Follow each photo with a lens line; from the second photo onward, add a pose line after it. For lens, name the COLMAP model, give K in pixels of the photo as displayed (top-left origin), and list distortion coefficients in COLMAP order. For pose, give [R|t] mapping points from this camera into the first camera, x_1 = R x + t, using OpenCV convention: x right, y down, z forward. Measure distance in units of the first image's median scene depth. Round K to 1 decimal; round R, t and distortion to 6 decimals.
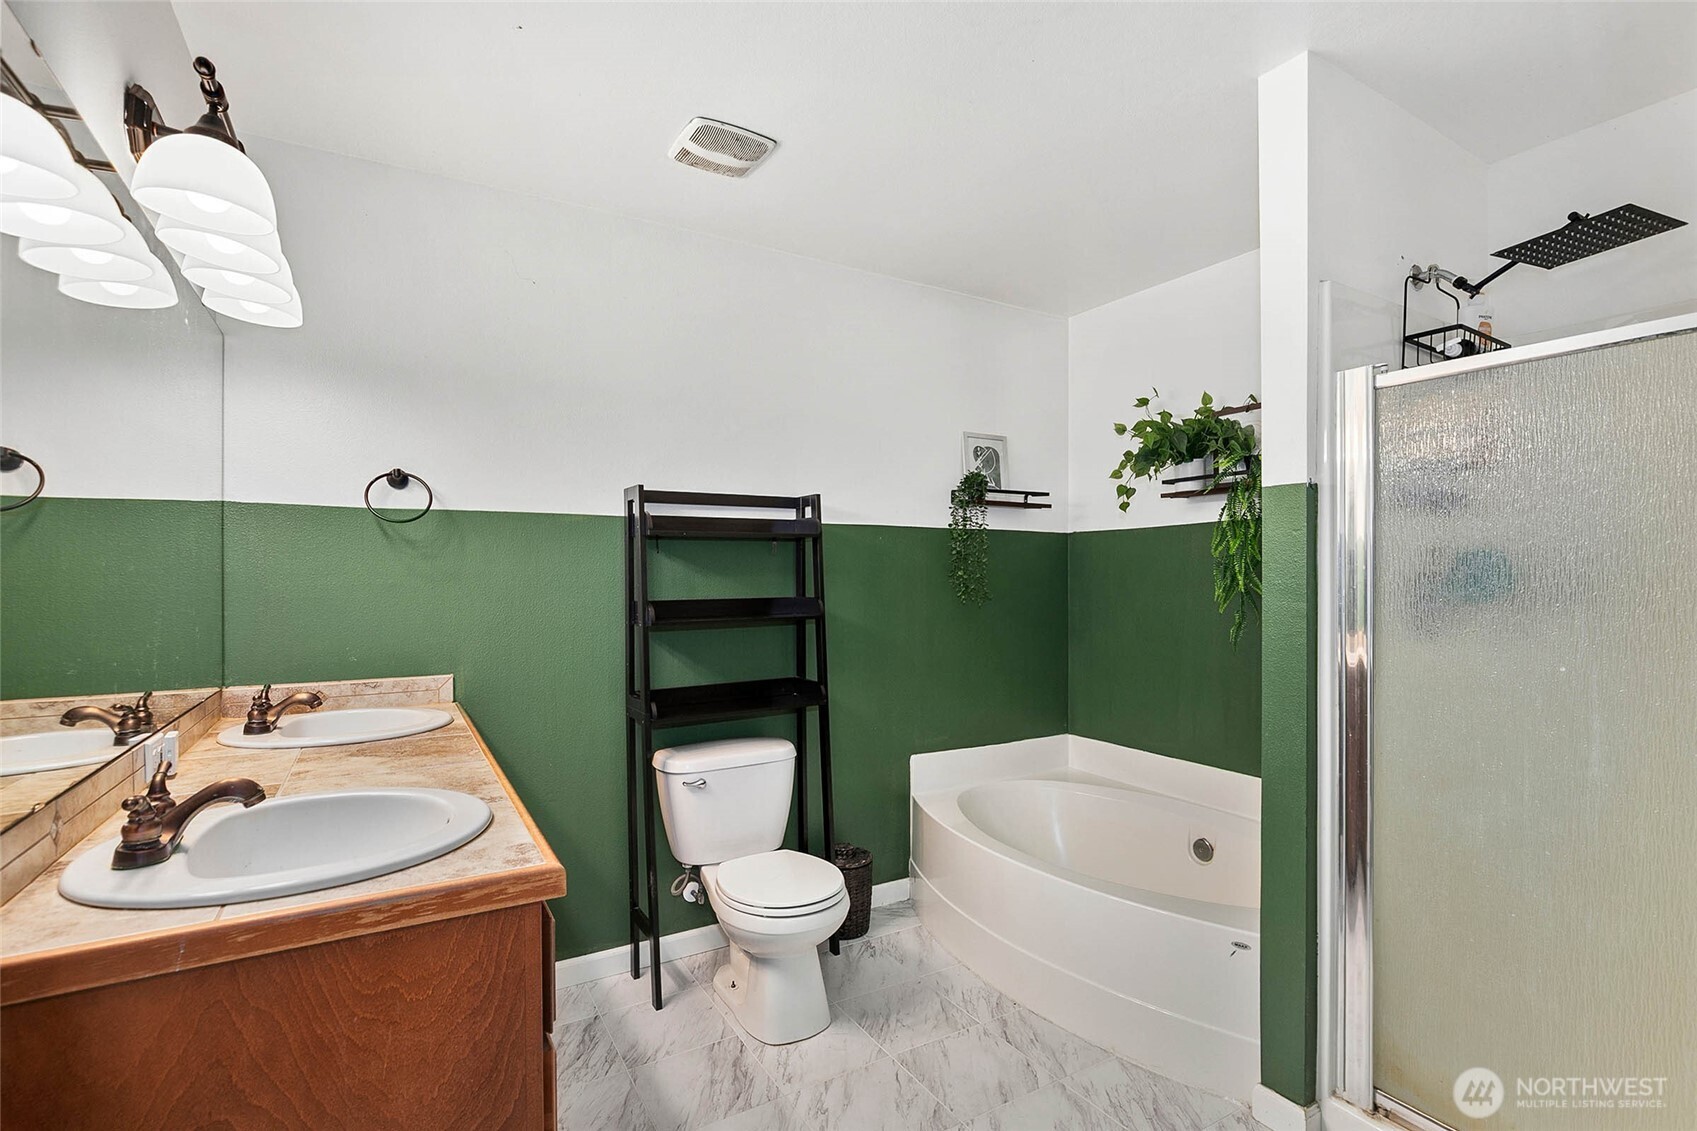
lens RADIAL K [[813.4, 0, 856.5], [0, 813.4, 562.0], [0, 0, 1]] dist [-0.004618, -0.000775]
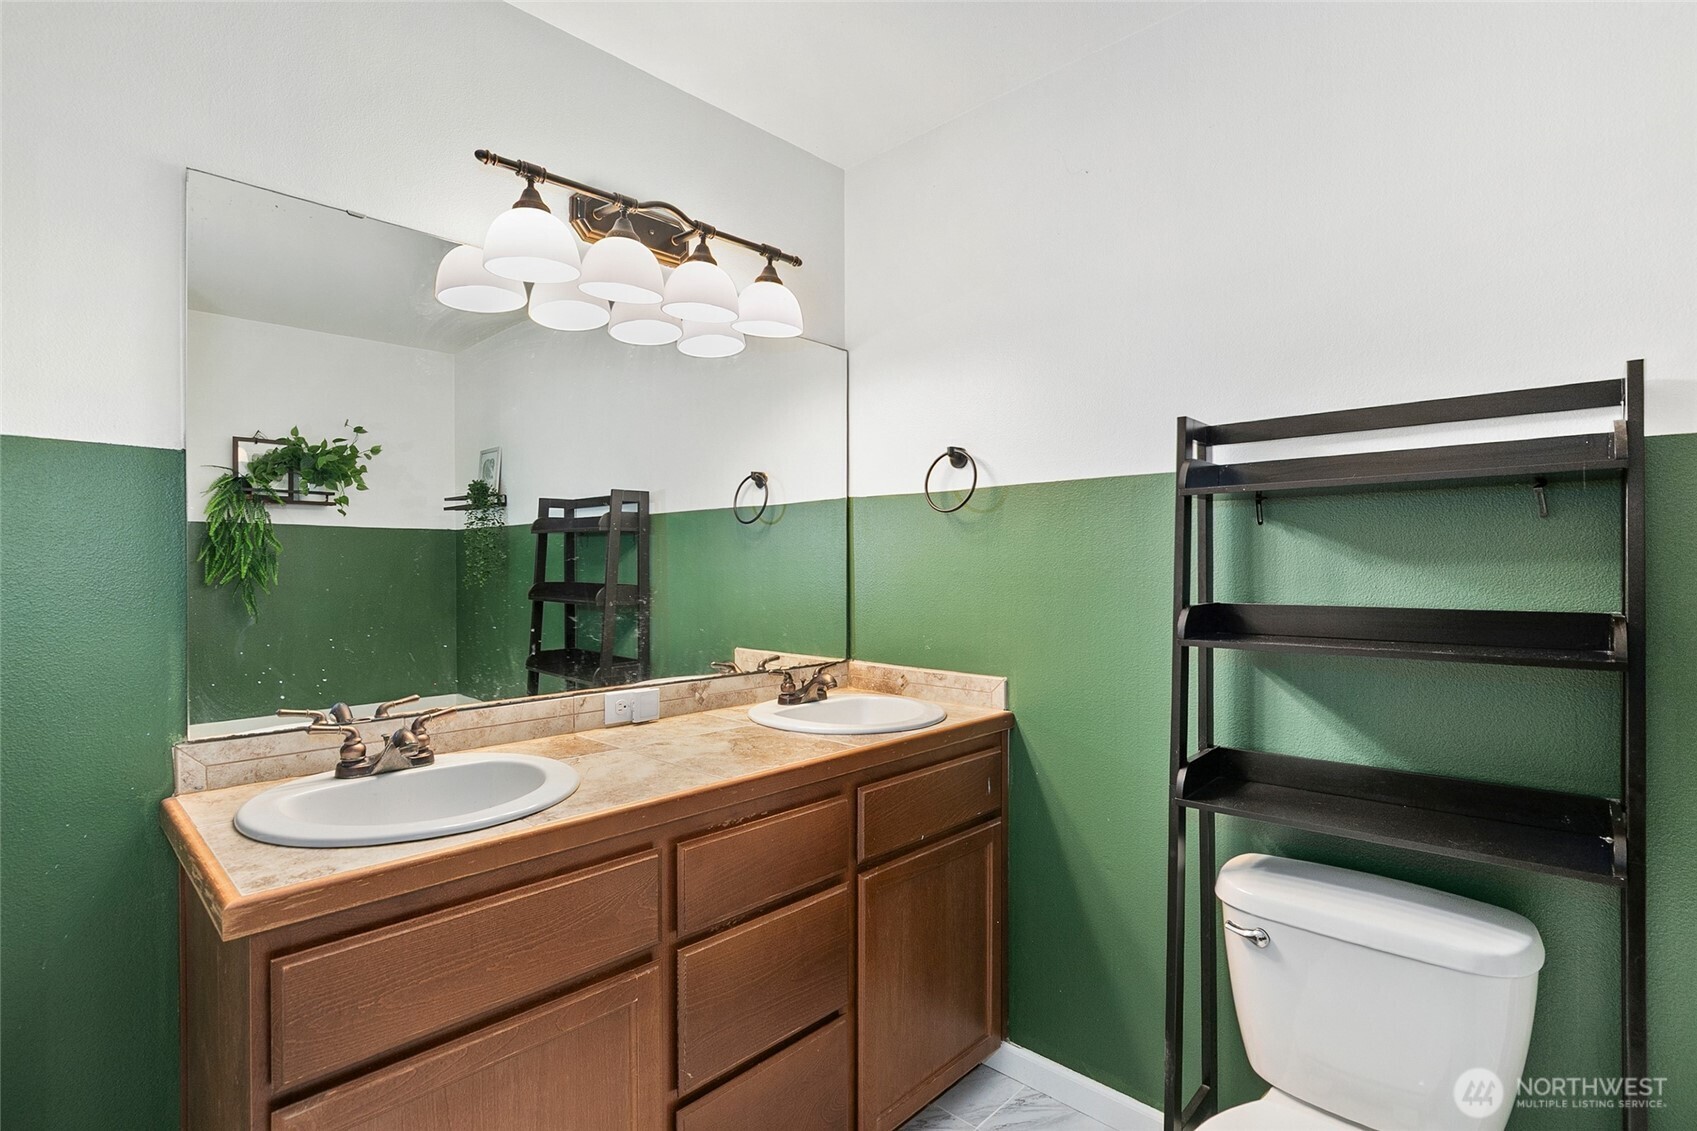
lens RADIAL K [[797.0, 0, 848.5], [0, 797.0, 565.5], [0, 0, 1]] dist [0.000769, 0.000389]
pose [[0.267837, 0.004292, -0.963455, 0.279653], [0.017920, 0.999795, 0.009435, 0.009413], [0.963298, -0.019793, 0.267705, 0.641324]]
